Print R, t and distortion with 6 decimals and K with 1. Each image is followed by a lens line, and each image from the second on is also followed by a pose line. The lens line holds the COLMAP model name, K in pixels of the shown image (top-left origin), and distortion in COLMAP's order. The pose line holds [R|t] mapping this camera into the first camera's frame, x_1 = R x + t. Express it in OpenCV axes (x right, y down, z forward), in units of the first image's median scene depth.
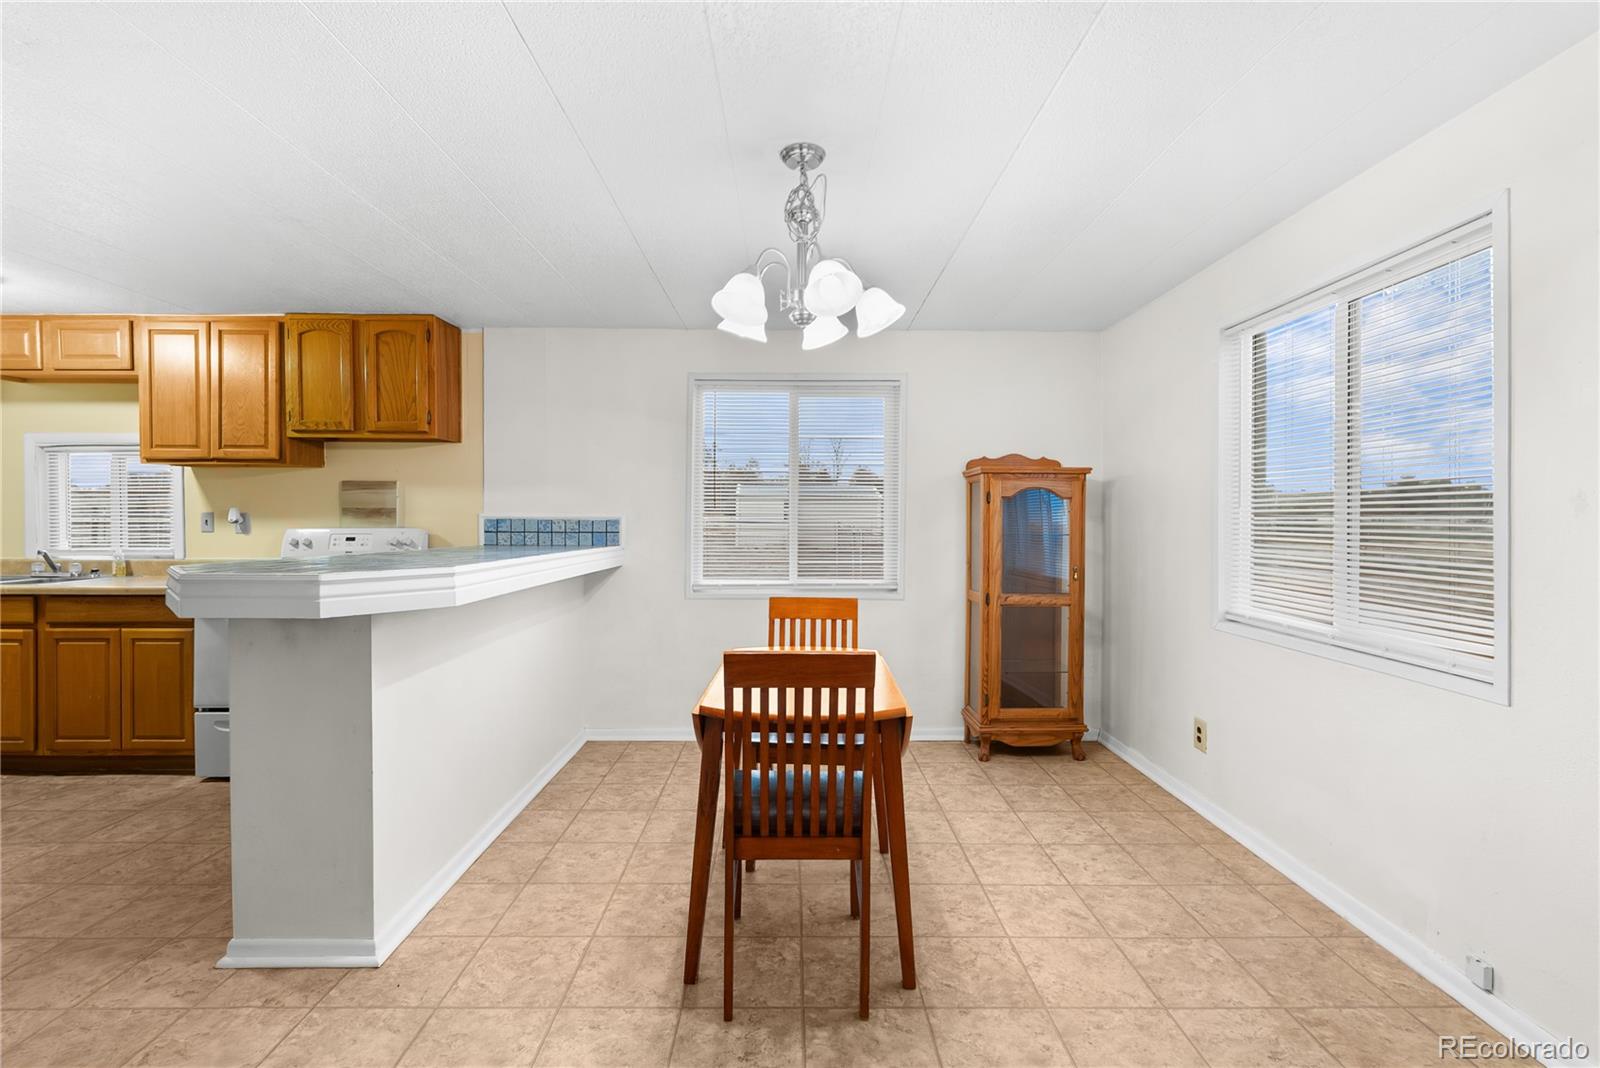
lens RADIAL K [[712.6, 0, 801.9], [0, 712.6, 525.9], [0, 0, 1]] dist [-0.003891, -0.000739]
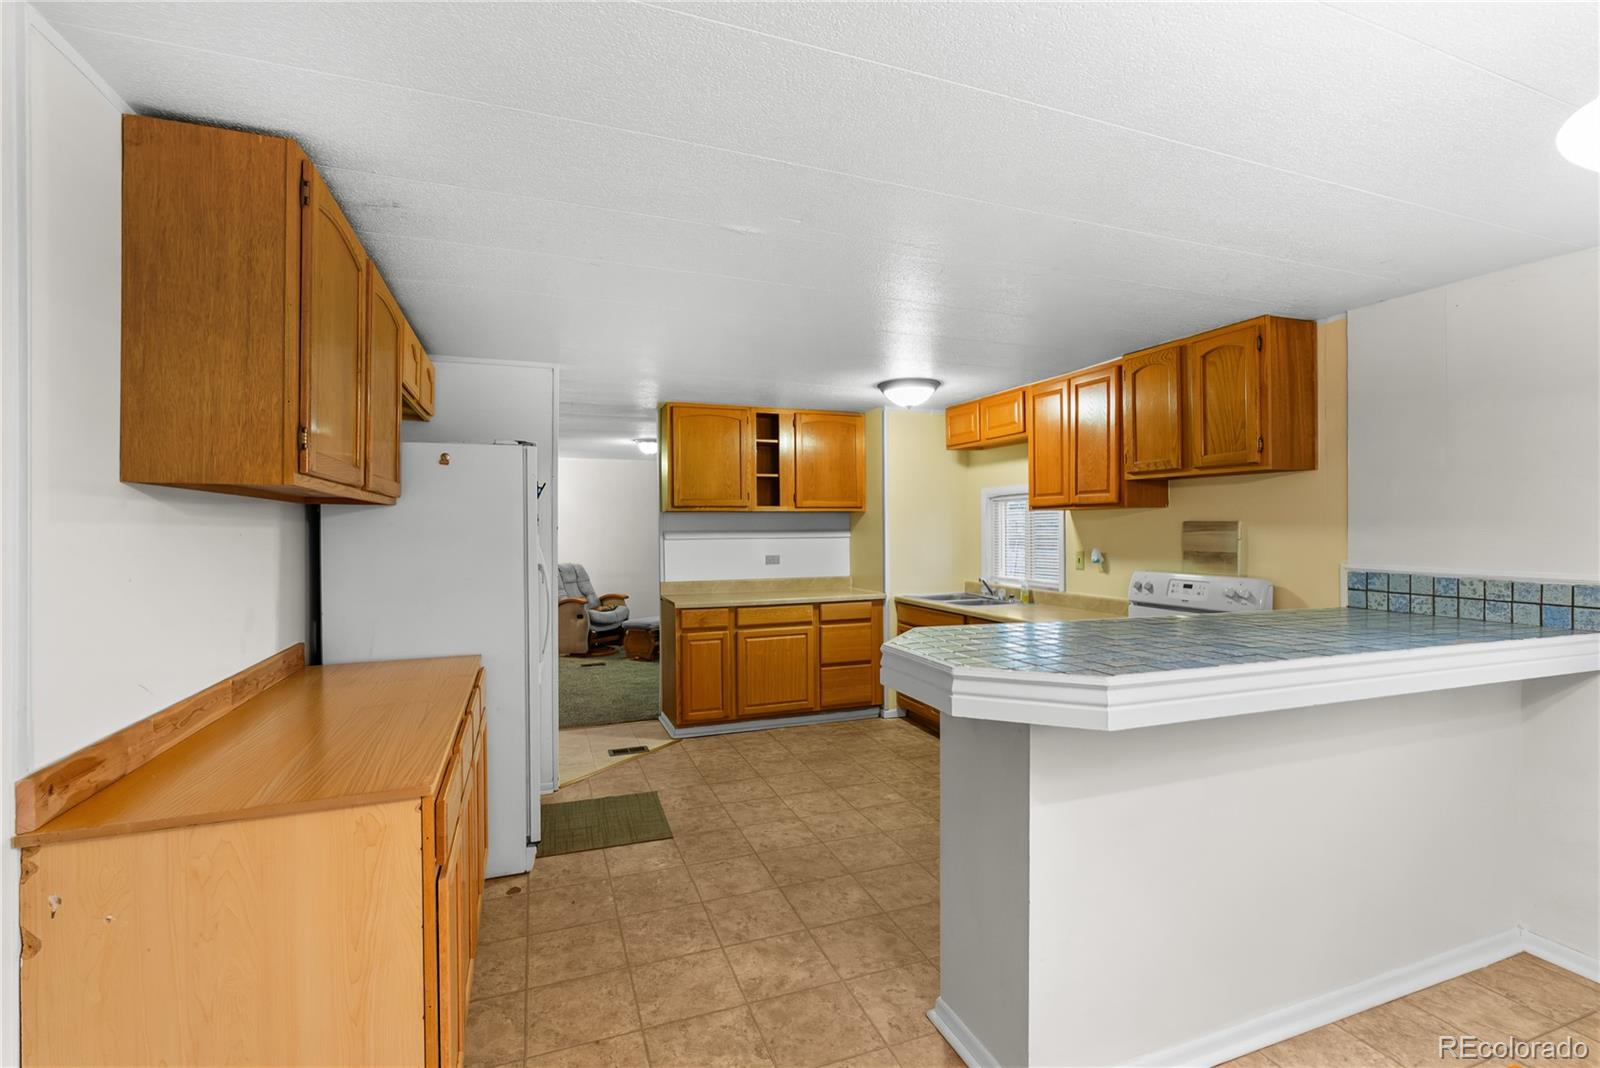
lens RADIAL K [[717.5, 0, 802.5], [0, 717.5, 528.9], [0, 0, 1]] dist [-0.004972, -0.000232]
pose [[0.342449, 0.000106, -0.939536, 0.058187], [-0.008712, 0.999957, -0.003062, -0.050428], [0.939496, 0.009234, 0.342435, 0.239848]]
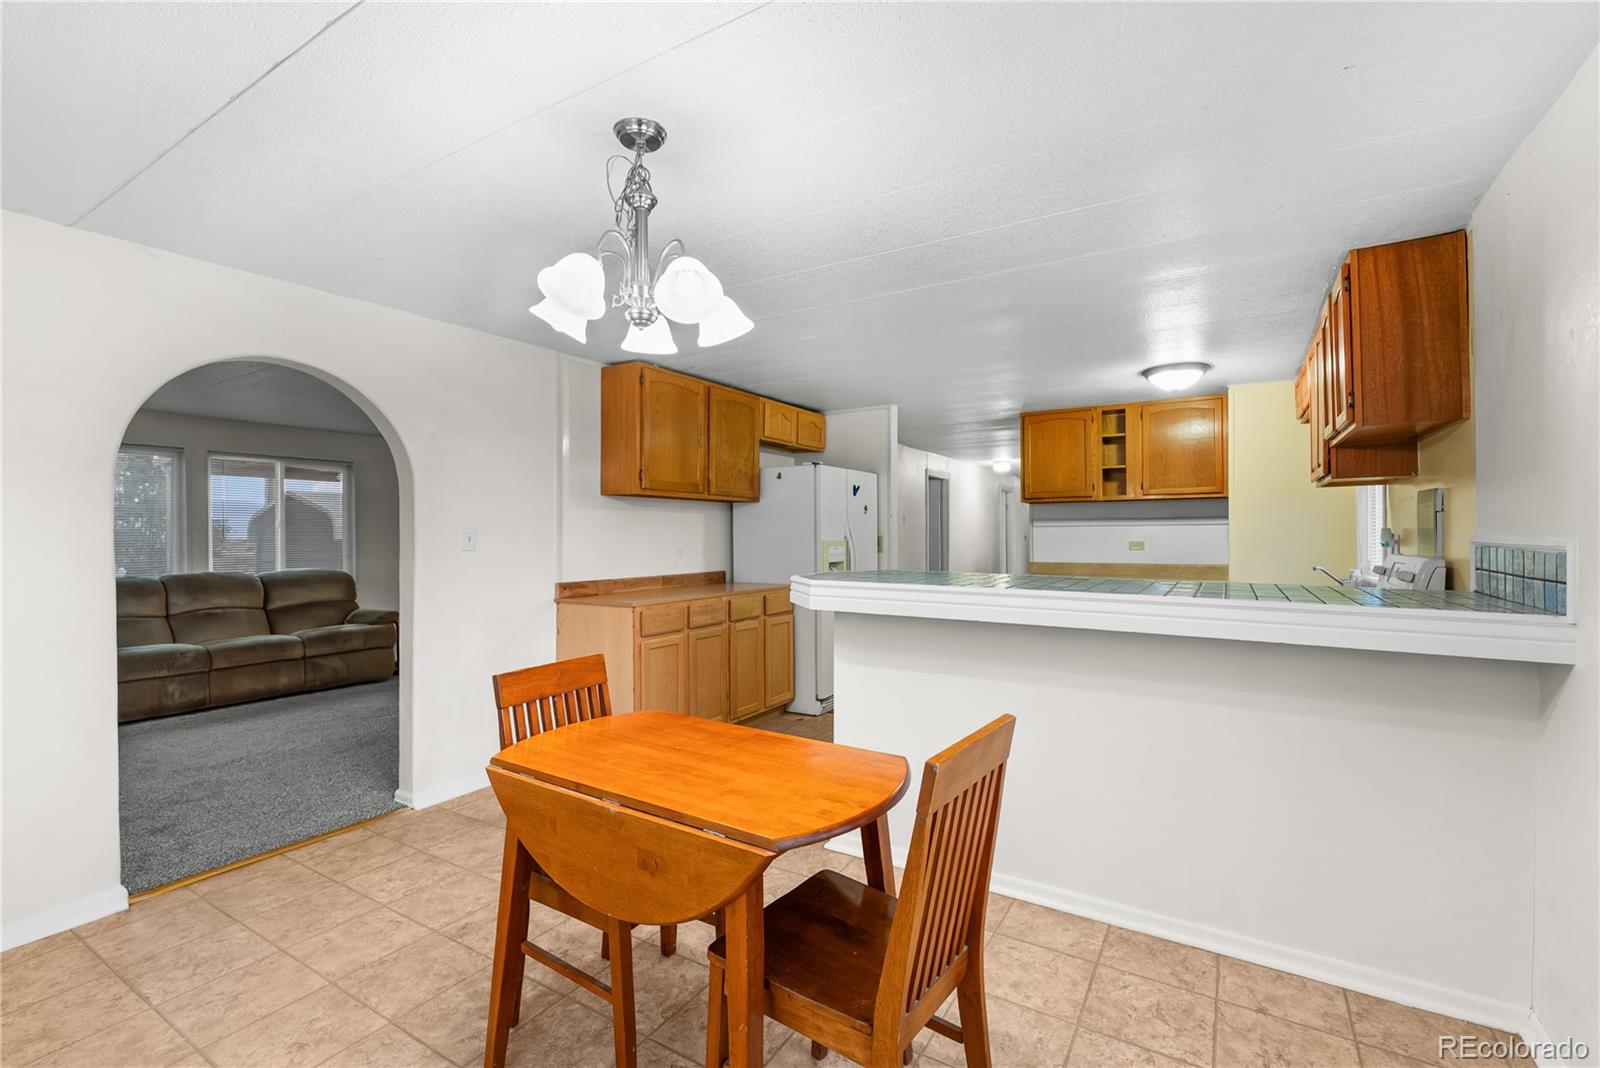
lens RADIAL K [[712.6, 0, 801.9], [0, 712.6, 525.9], [0, 0, 1]] dist [-0.003891, -0.000739]
pose [[-0.537880, -0.005933, -0.843001, 0.358276], [-0.005910, 0.999977, -0.003267, -0.022045], [0.843001, 0.003225, -0.537903, 0.926217]]
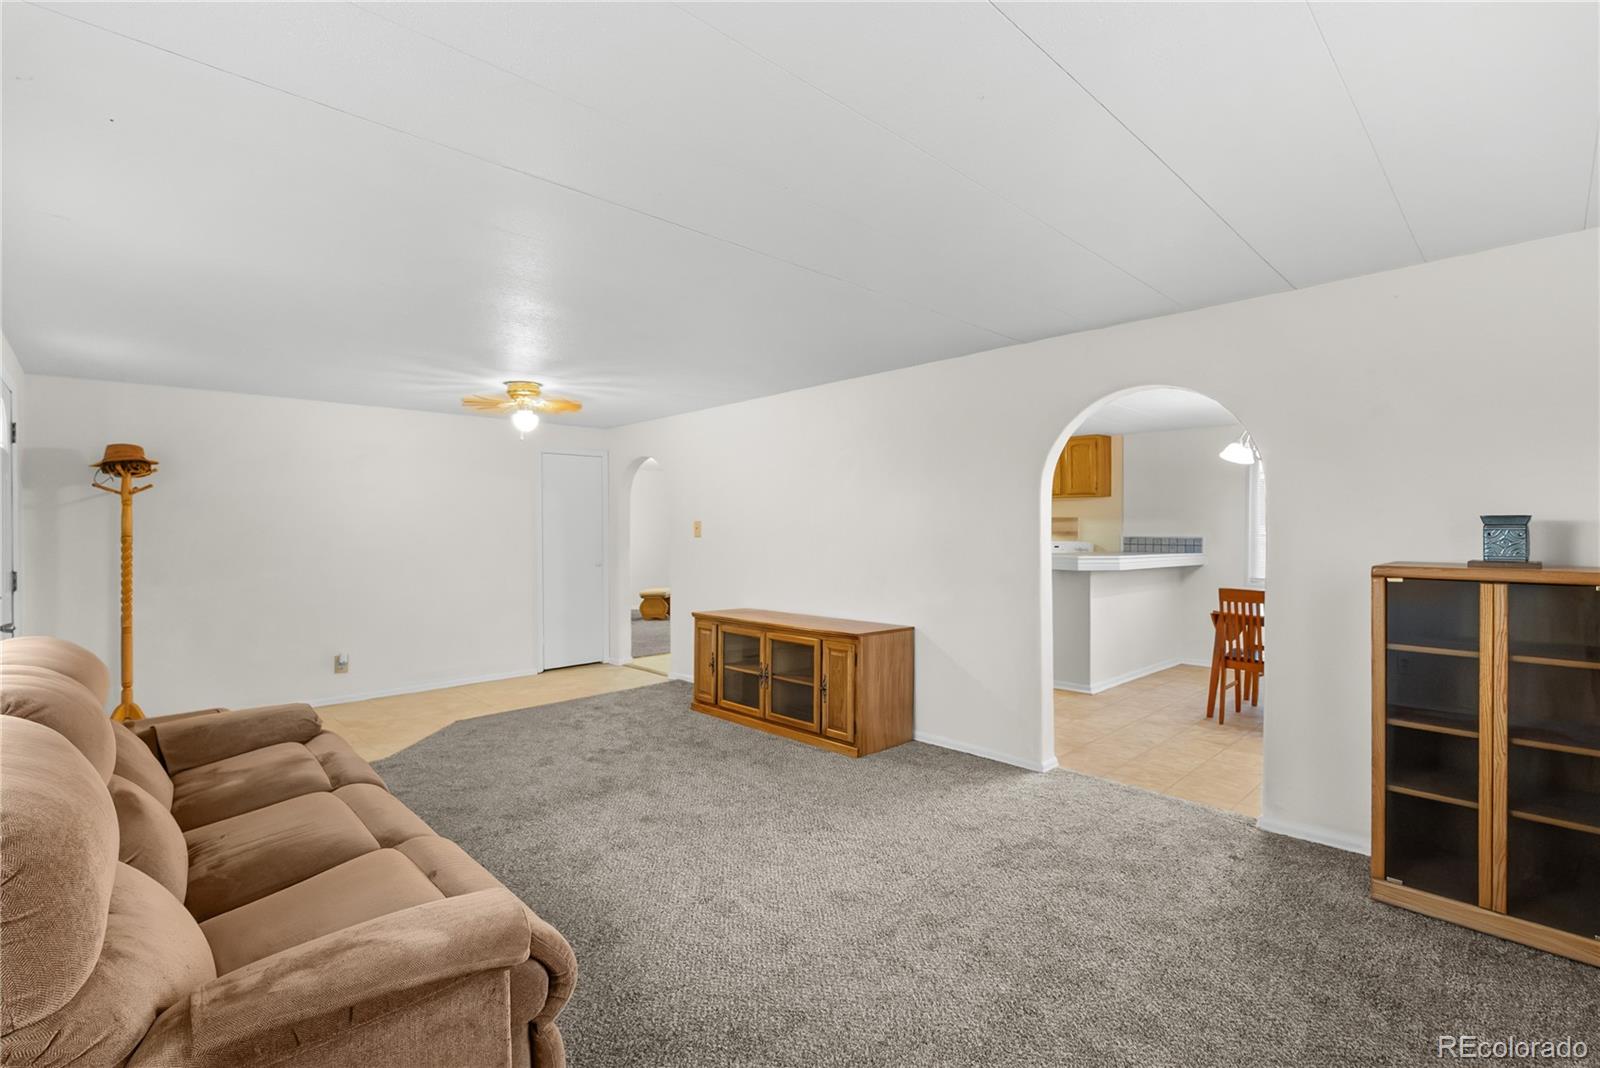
lens RADIAL K [[717.5, 0, 802.5], [0, 717.5, 528.9], [0, 0, 1]] dist [-0.004972, -0.000232]
pose [[0.683383, -0.001518, -0.730058, 0.382937], [-0.007993, 0.999922, -0.009562, -0.006971], [0.730016, 0.012370, 0.683318, -0.980783]]
